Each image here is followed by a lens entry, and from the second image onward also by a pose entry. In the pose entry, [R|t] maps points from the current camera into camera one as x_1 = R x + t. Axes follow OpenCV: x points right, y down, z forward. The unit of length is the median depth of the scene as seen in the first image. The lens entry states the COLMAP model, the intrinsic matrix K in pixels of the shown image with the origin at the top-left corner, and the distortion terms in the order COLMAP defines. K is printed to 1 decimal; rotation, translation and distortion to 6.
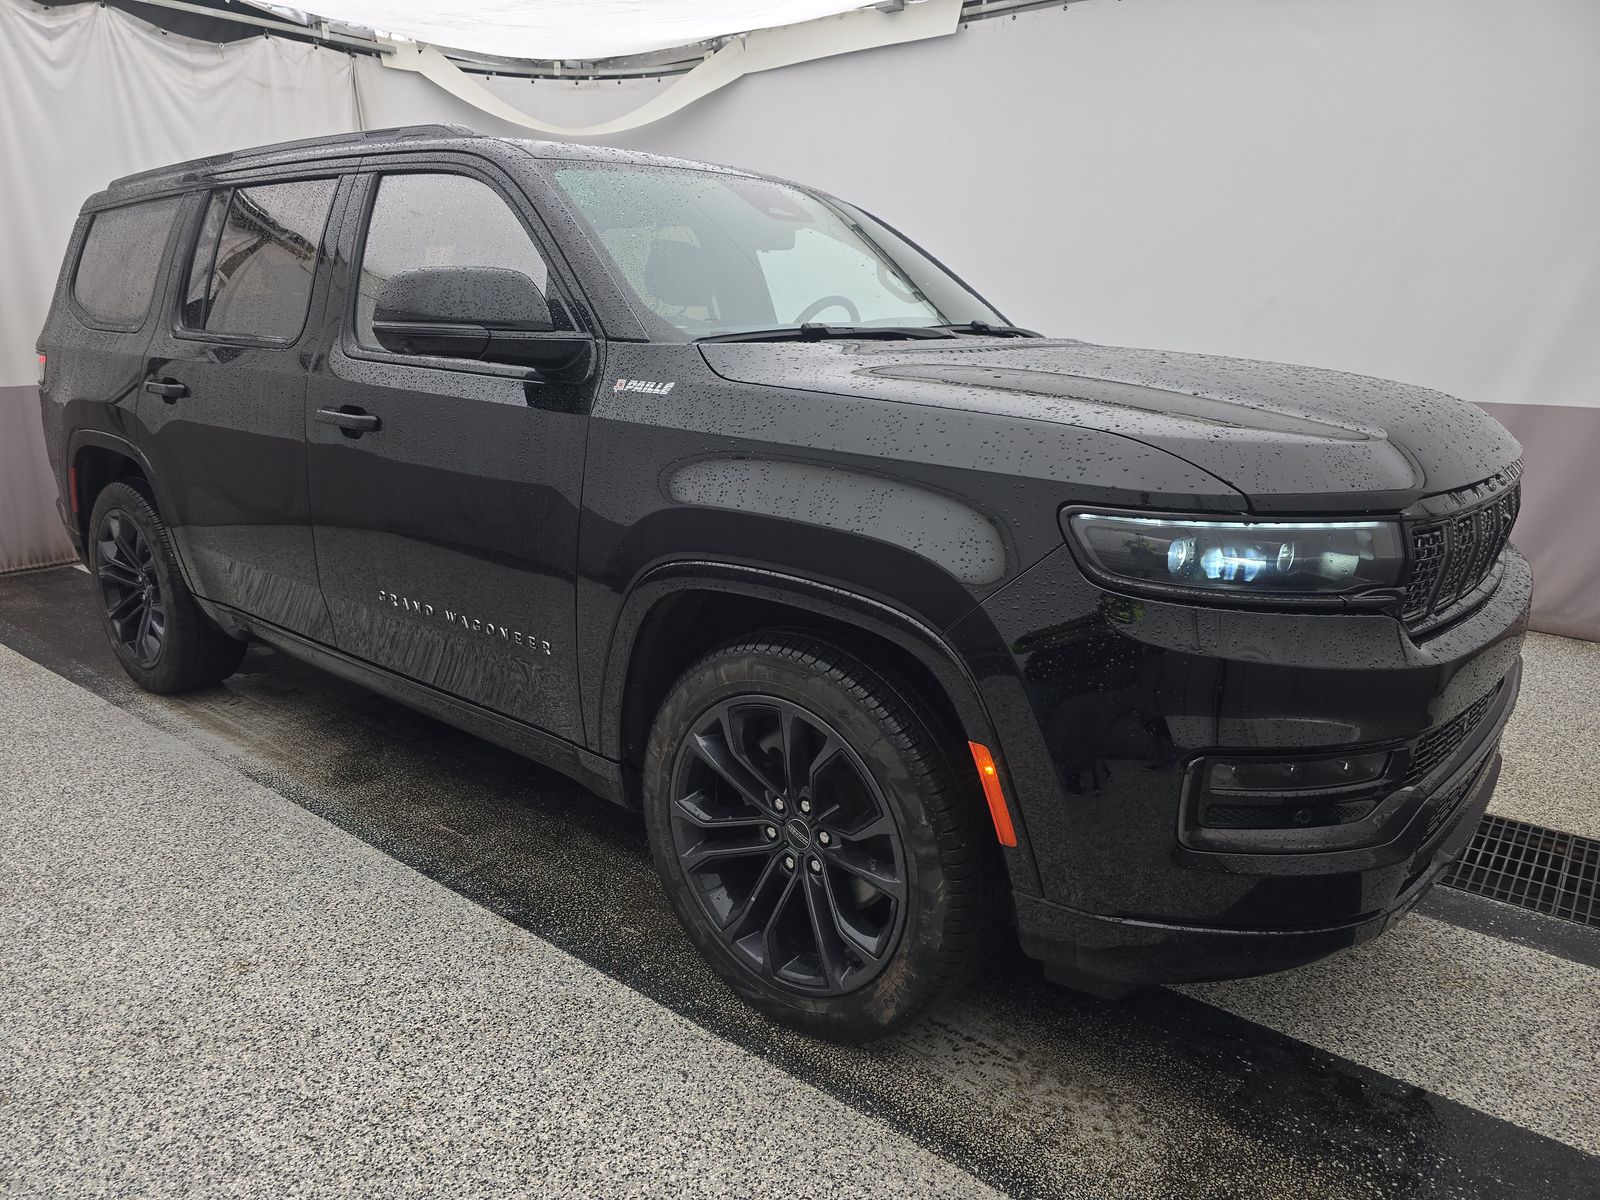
lens RADIAL K [[1093.2, 0, 793.2], [0, 1093.2, 599.1], [0, 0, 1]] dist [0.034322, -0.020547]
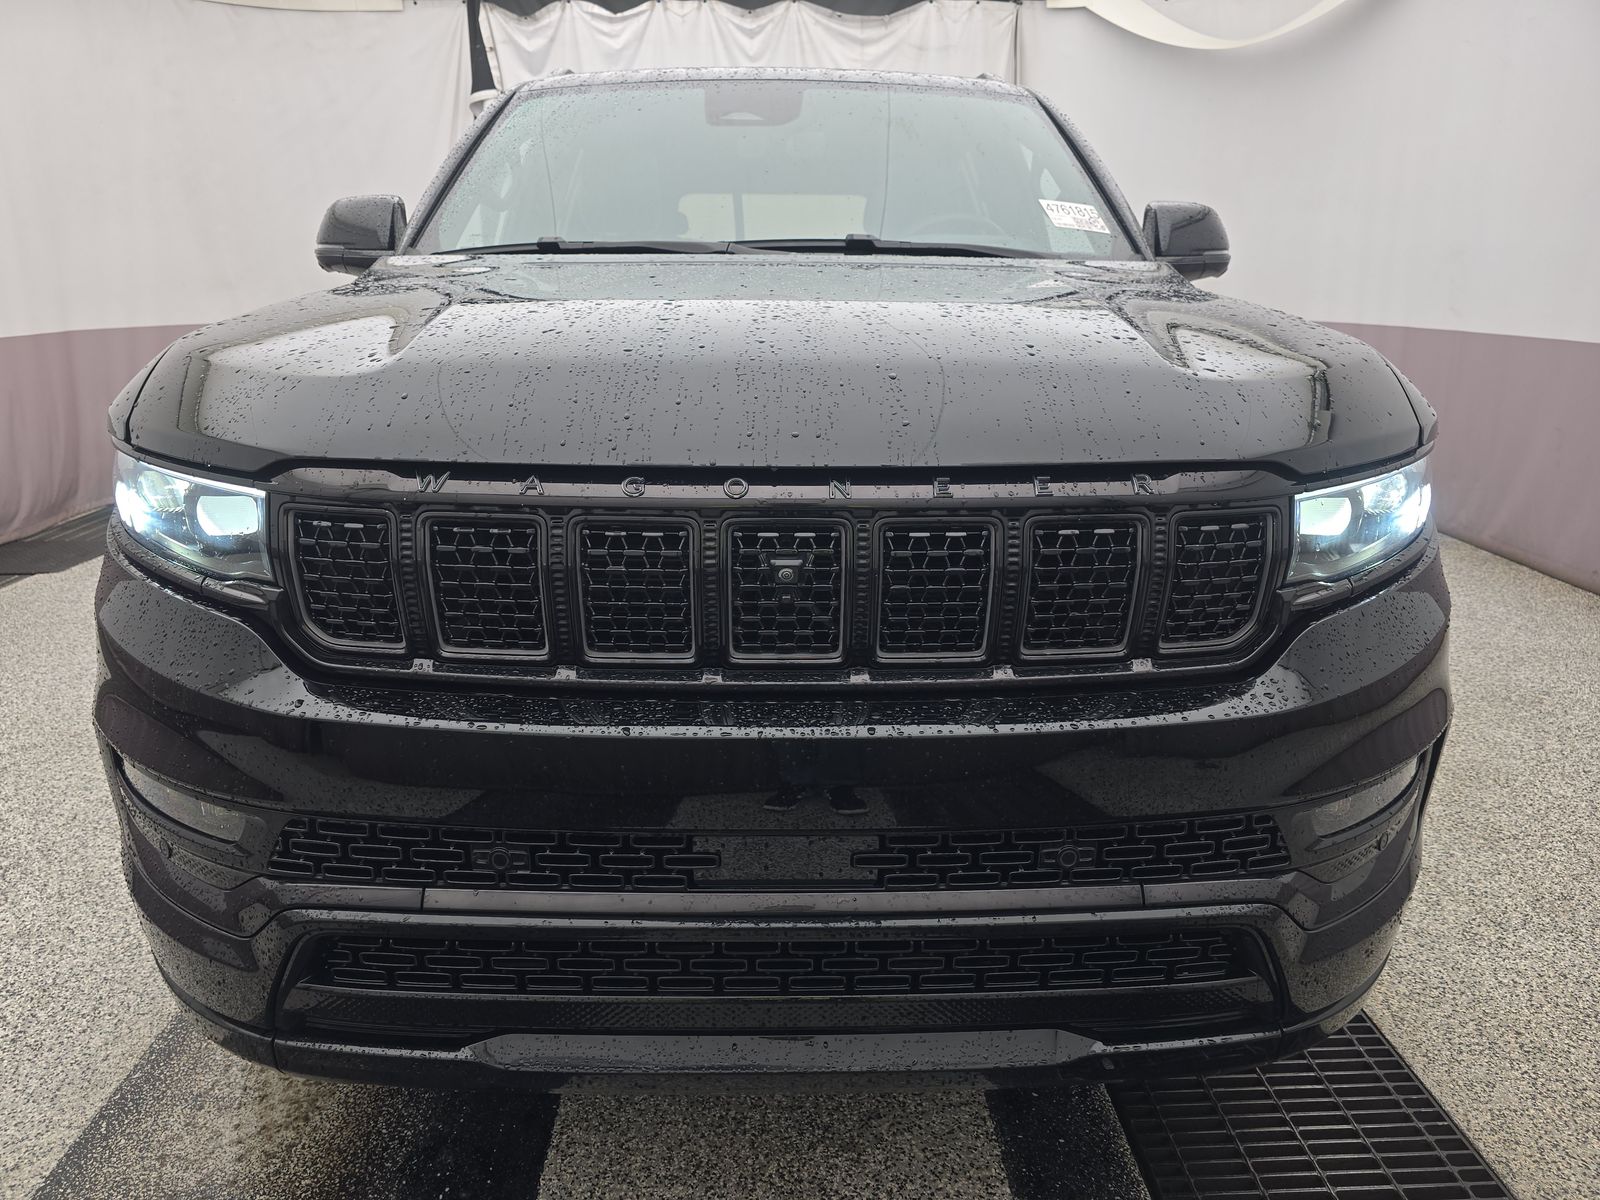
lens RADIAL K [[1093.2, 0, 793.2], [0, 1093.2, 599.1], [0, 0, 1]] dist [0.034322, -0.020547]
pose [[0.644262, 0.215361, -0.733857, 0.398421], [-0.191547, 0.974390, 0.117787, -0.046127], [0.740430, 0.064683, 0.669014, 0.246776]]
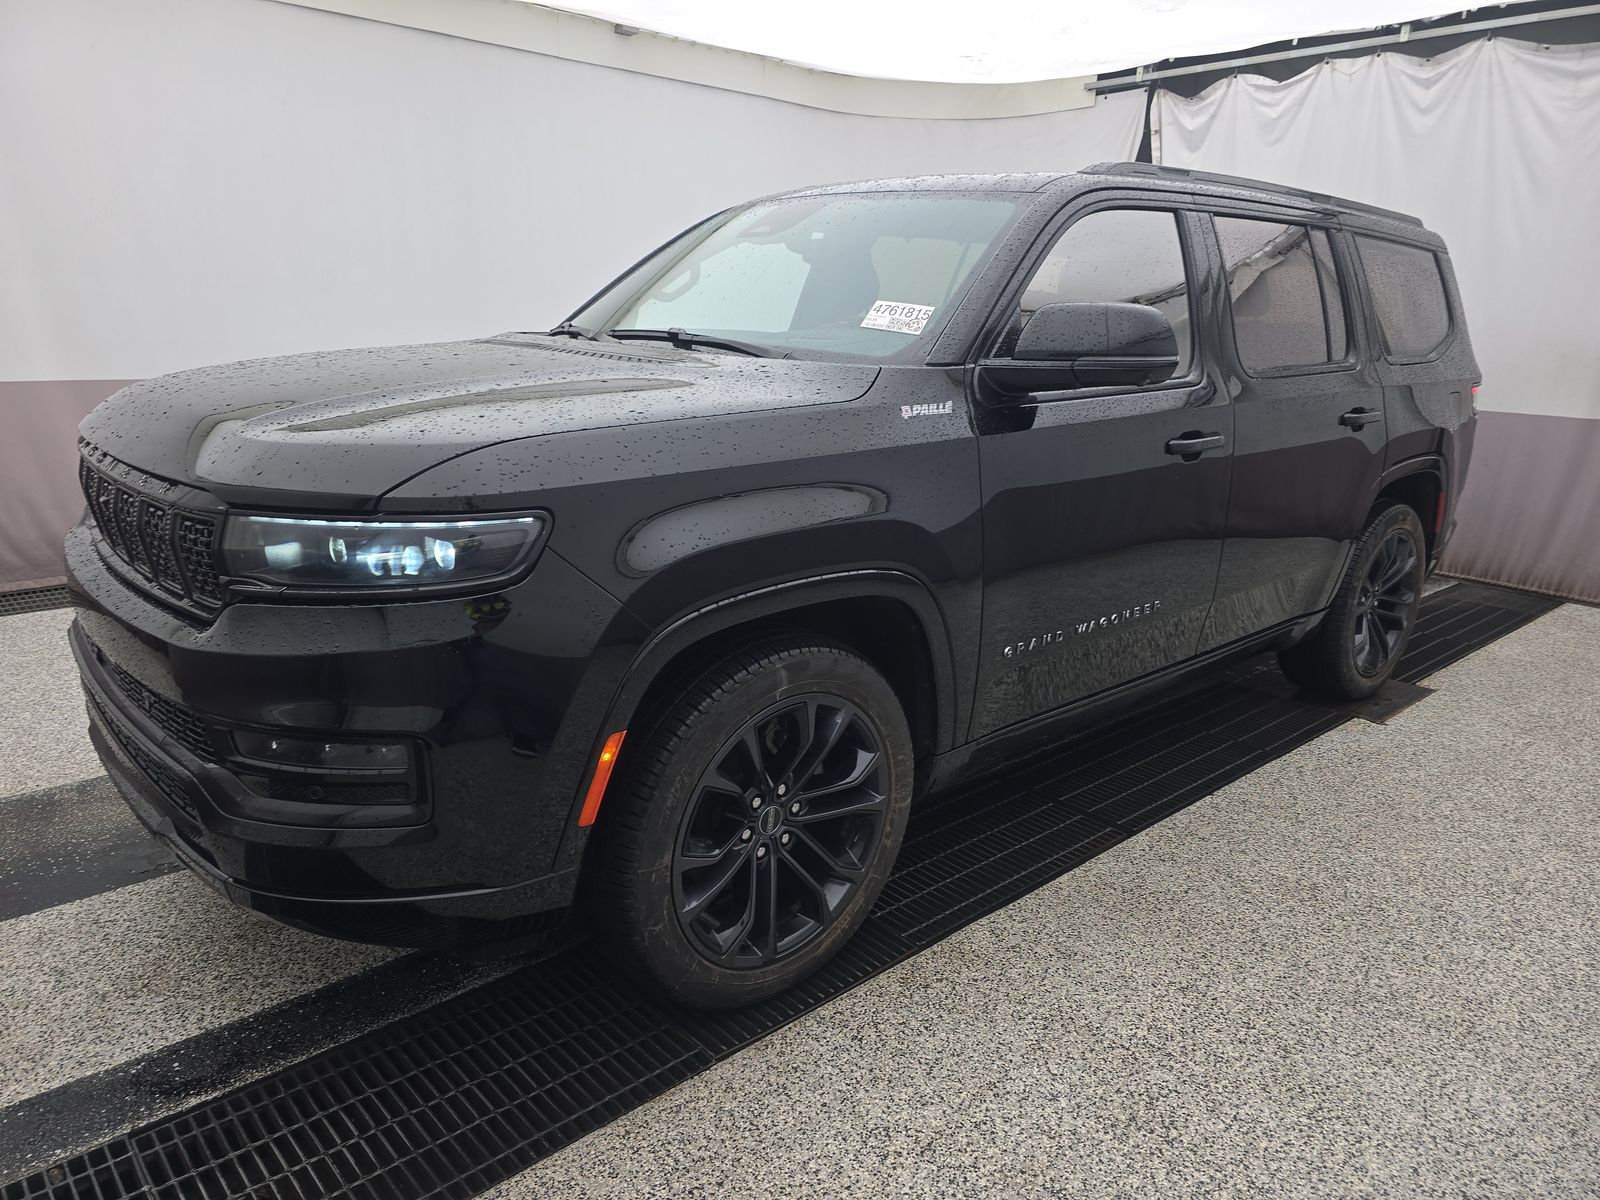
lens RADIAL K [[1093.2, 0, 793.2], [0, 1093.2, 599.1], [0, 0, 1]] dist [0.034322, -0.020547]
pose [[-0.168738, 0.244434, -0.954872, 0.590280], [-0.282131, 0.916251, 0.284403, -0.177478], [0.944420, 0.317388, -0.085644, 0.658693]]
